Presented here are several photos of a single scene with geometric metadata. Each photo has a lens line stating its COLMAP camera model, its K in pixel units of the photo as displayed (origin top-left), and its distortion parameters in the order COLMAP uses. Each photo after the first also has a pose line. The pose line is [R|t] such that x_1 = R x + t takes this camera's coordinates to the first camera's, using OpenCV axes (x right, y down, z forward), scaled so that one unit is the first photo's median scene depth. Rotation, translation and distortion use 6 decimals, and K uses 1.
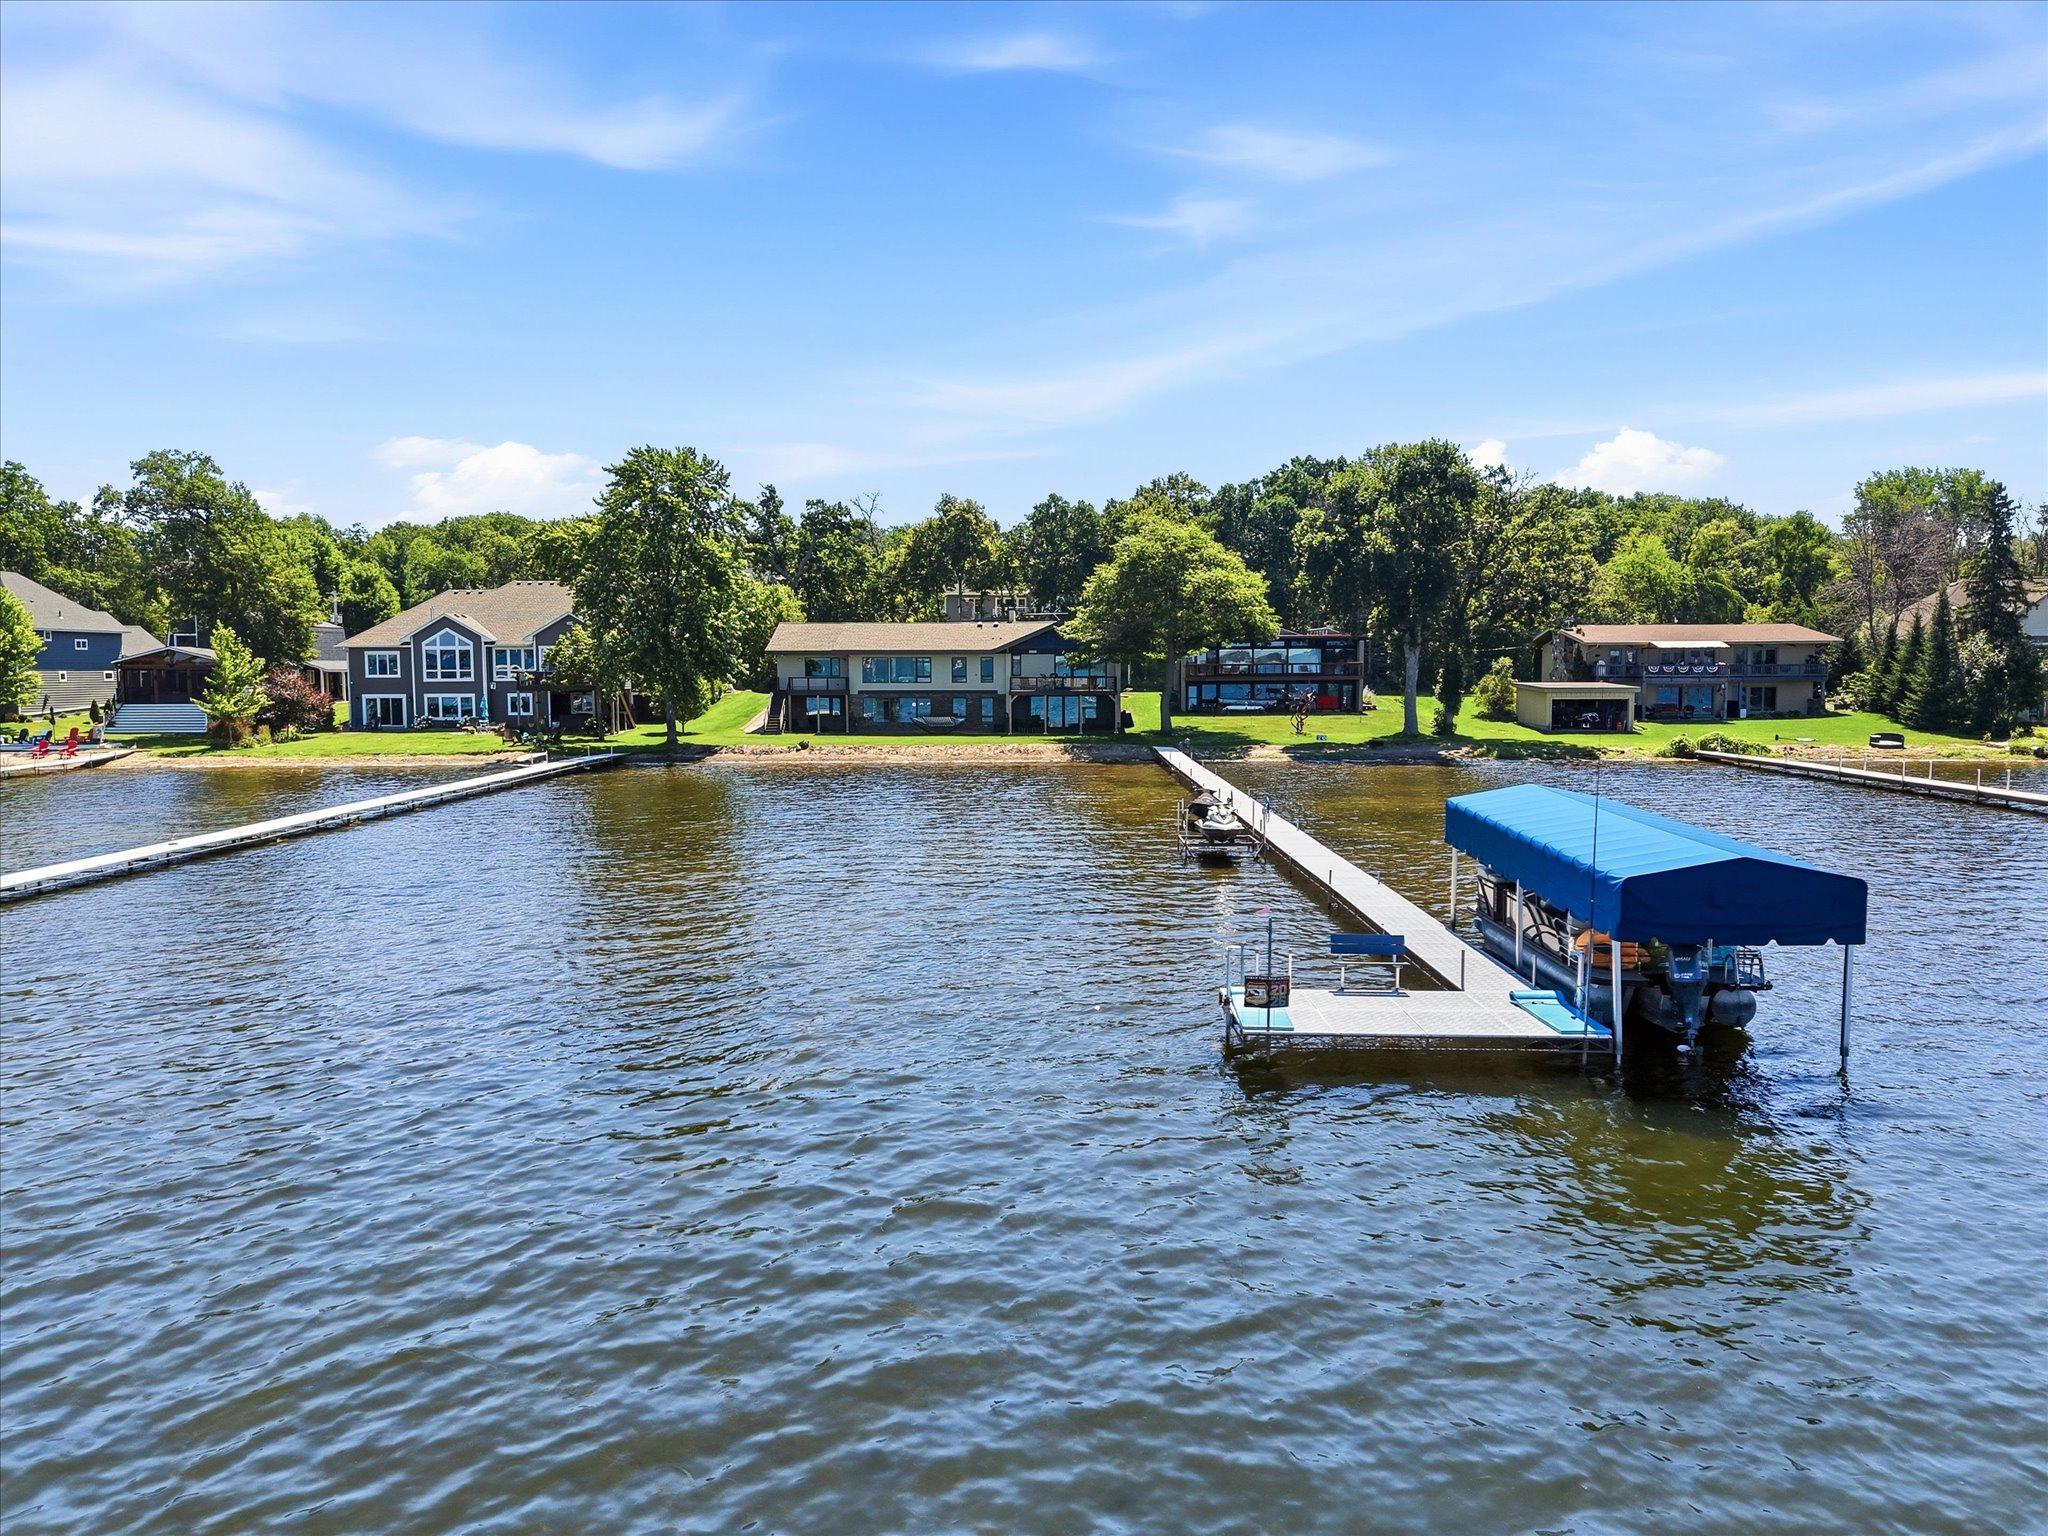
lens RADIAL K [[1364.3, 0, 1024.0], [0, 1364.3, 768.0], [0, 0, 1]] dist [0.027082, -0.024852]
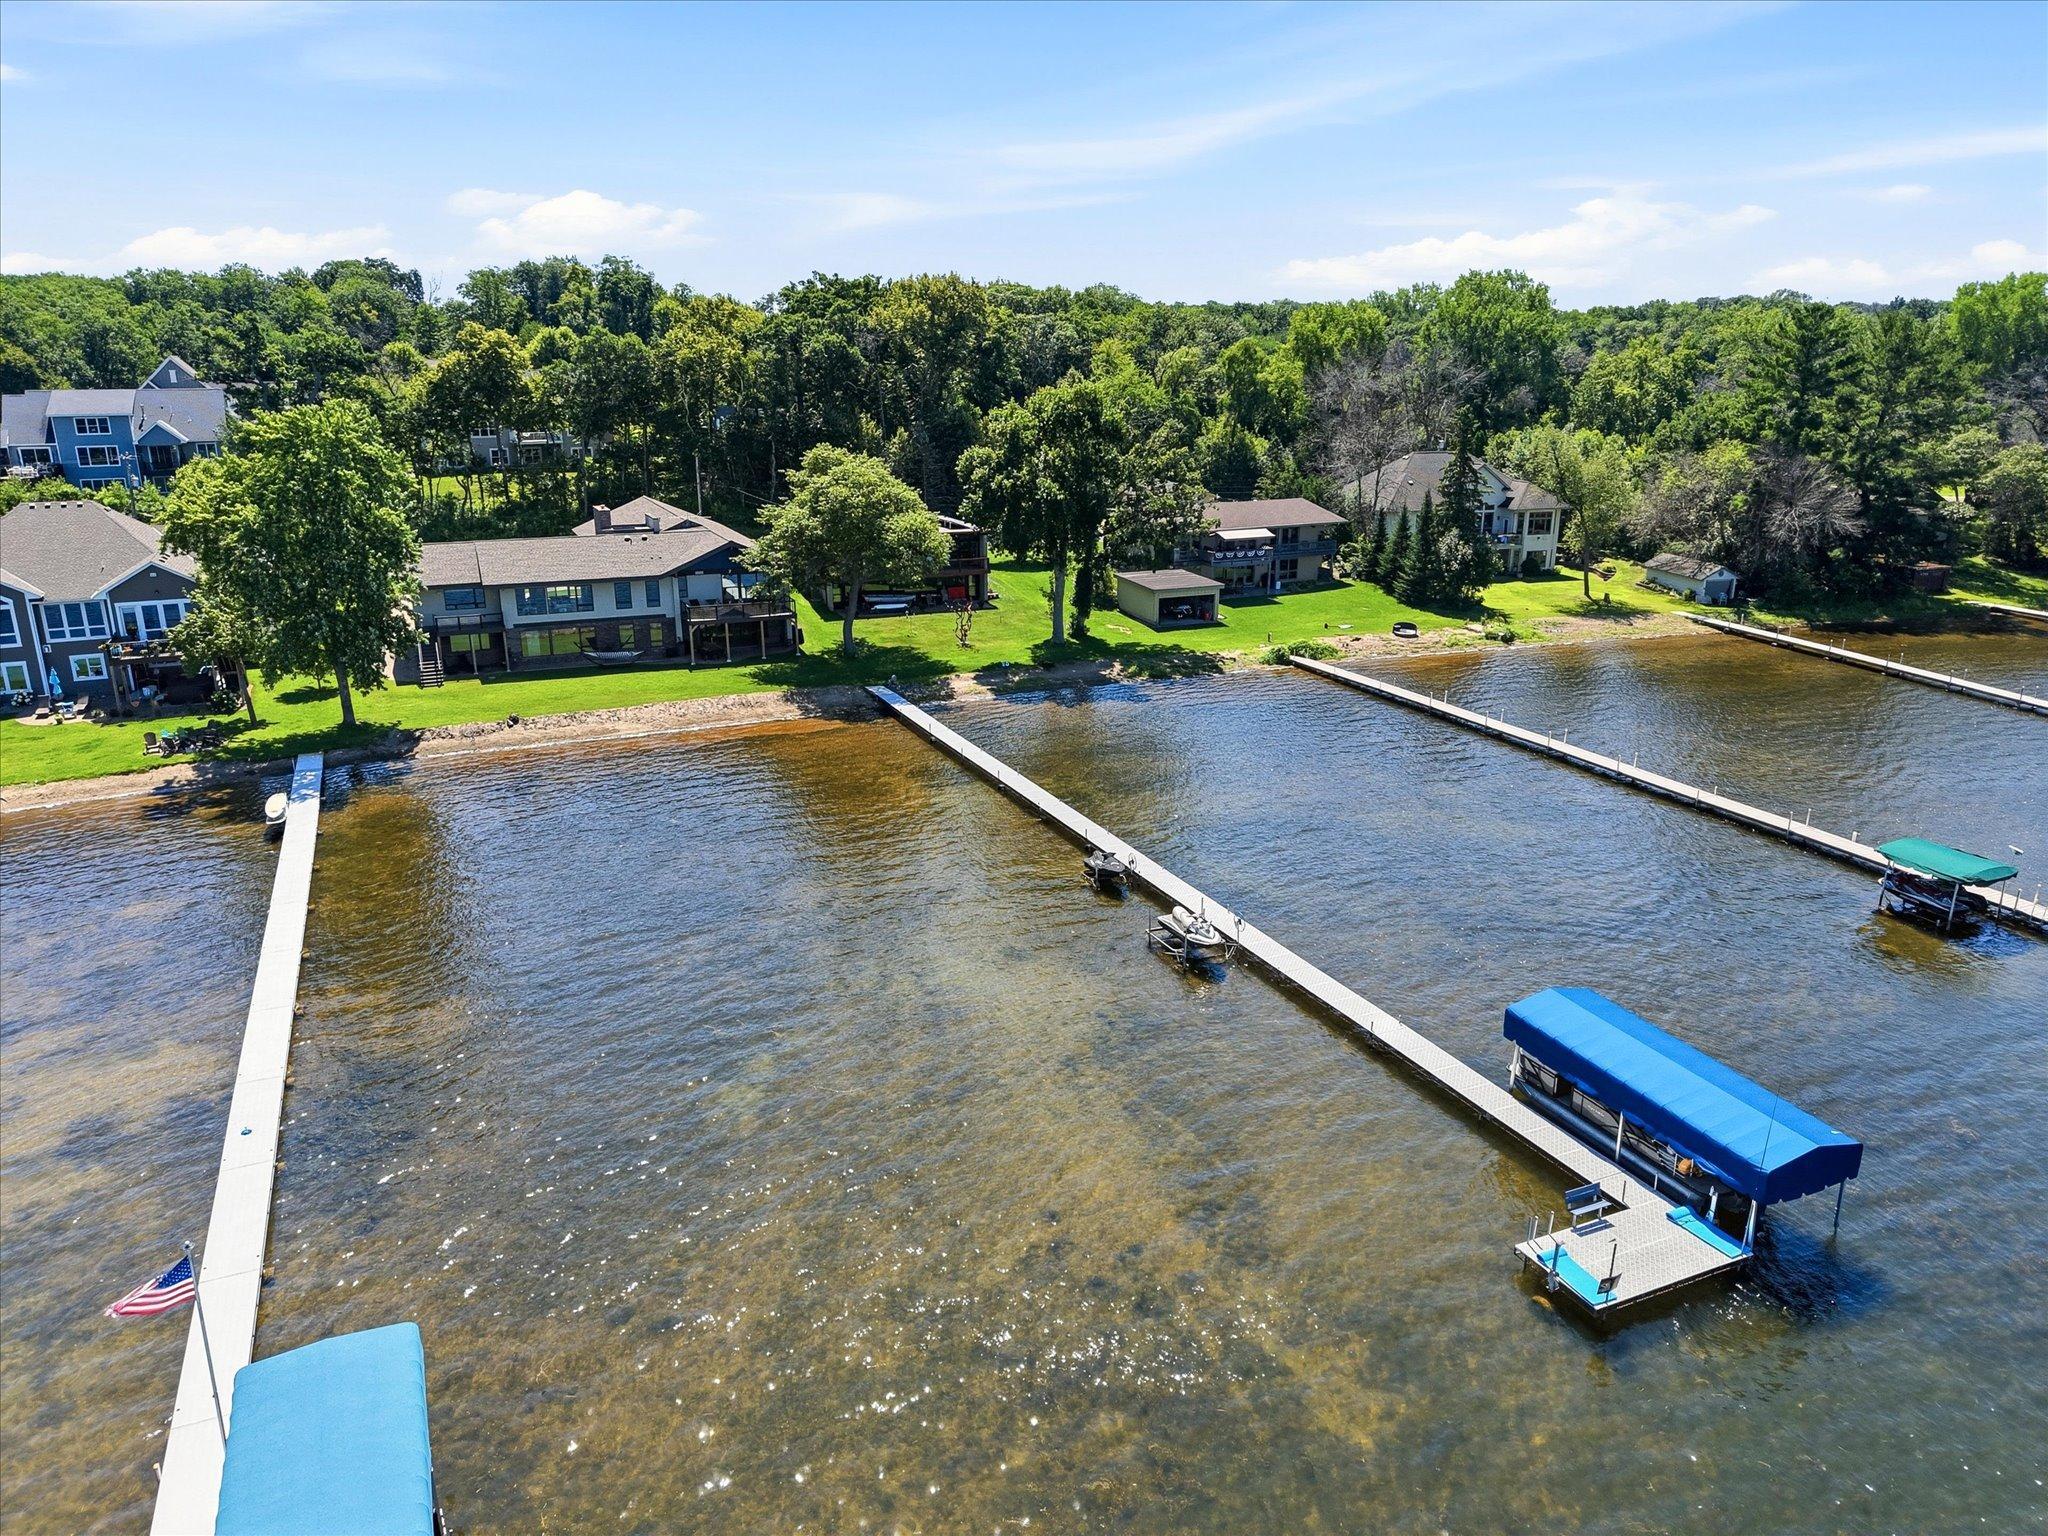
lens RADIAL K [[1353.1, 0, 1024.4], [0, 1353.1, 782.5], [0, 0, 1]] dist [0.033517, -0.055697]
pose [[0.903657, -0.124589, 0.409733, -0.199129], [0.029386, 0.972531, 0.230910, -0.155407], [-0.427247, -0.196623, 0.882496, -0.002787]]
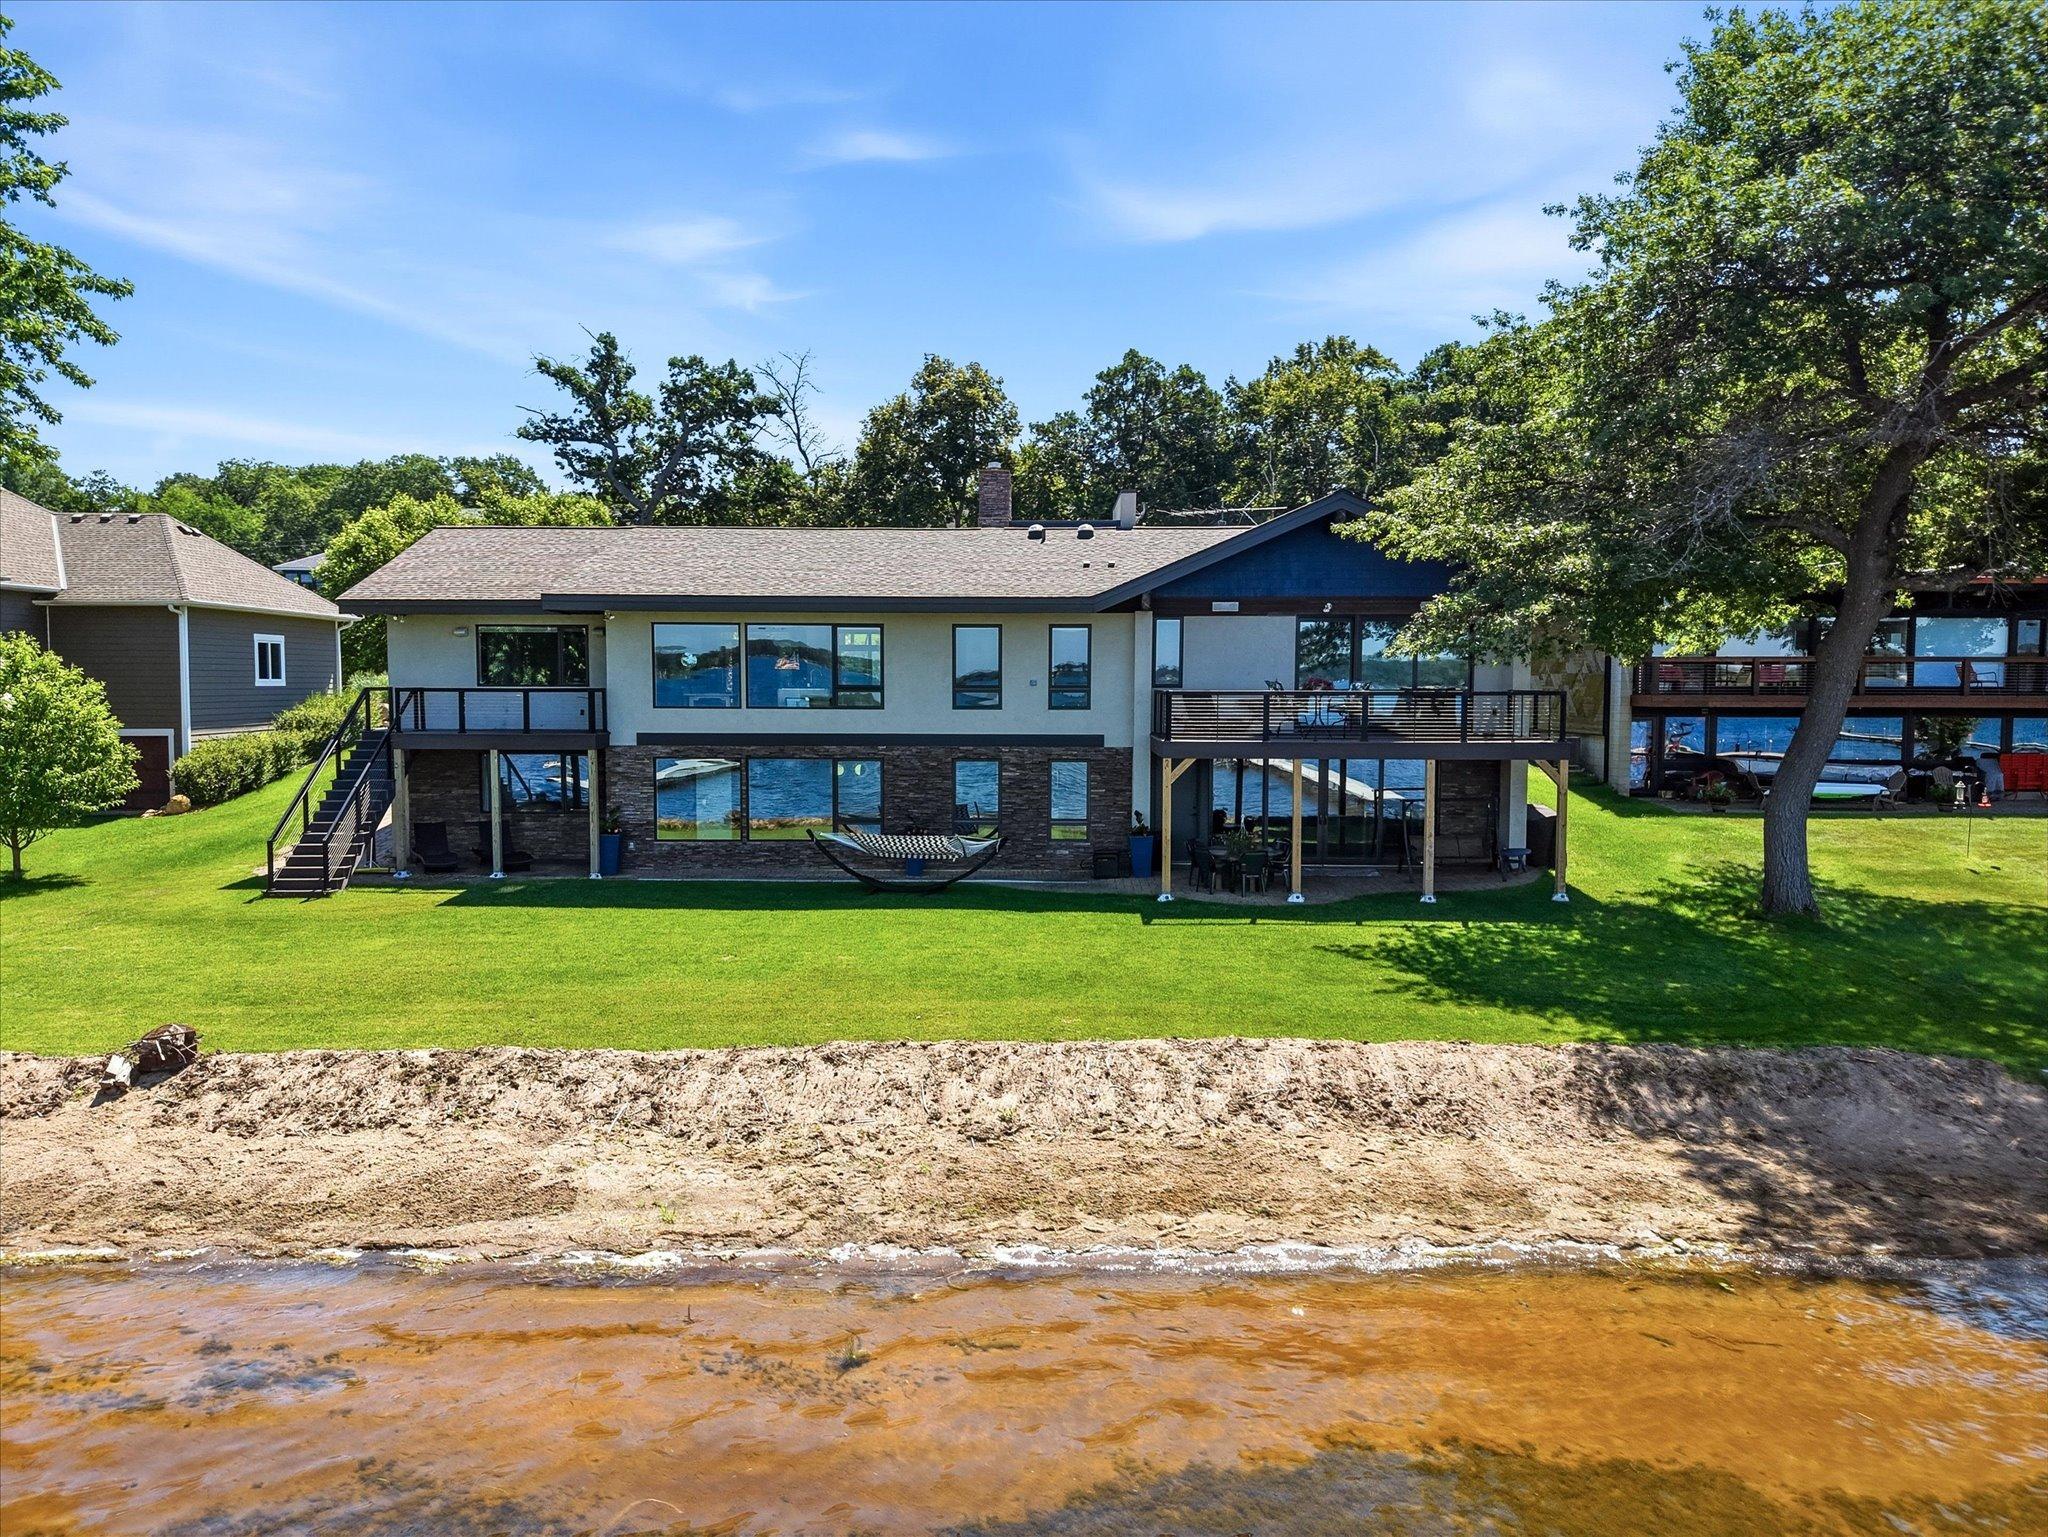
lens RADIAL K [[1364.3, 0, 1024.0], [0, 1364.3, 768.5], [0, 0, 1]] dist [0.027082, -0.024852]
pose [[0.999915, 0.005333, 0.011923, -0.039820], [-0.005209, 0.999932, -0.010443, -0.046087], [-0.011978, 0.010380, 0.999874, 0.689491]]
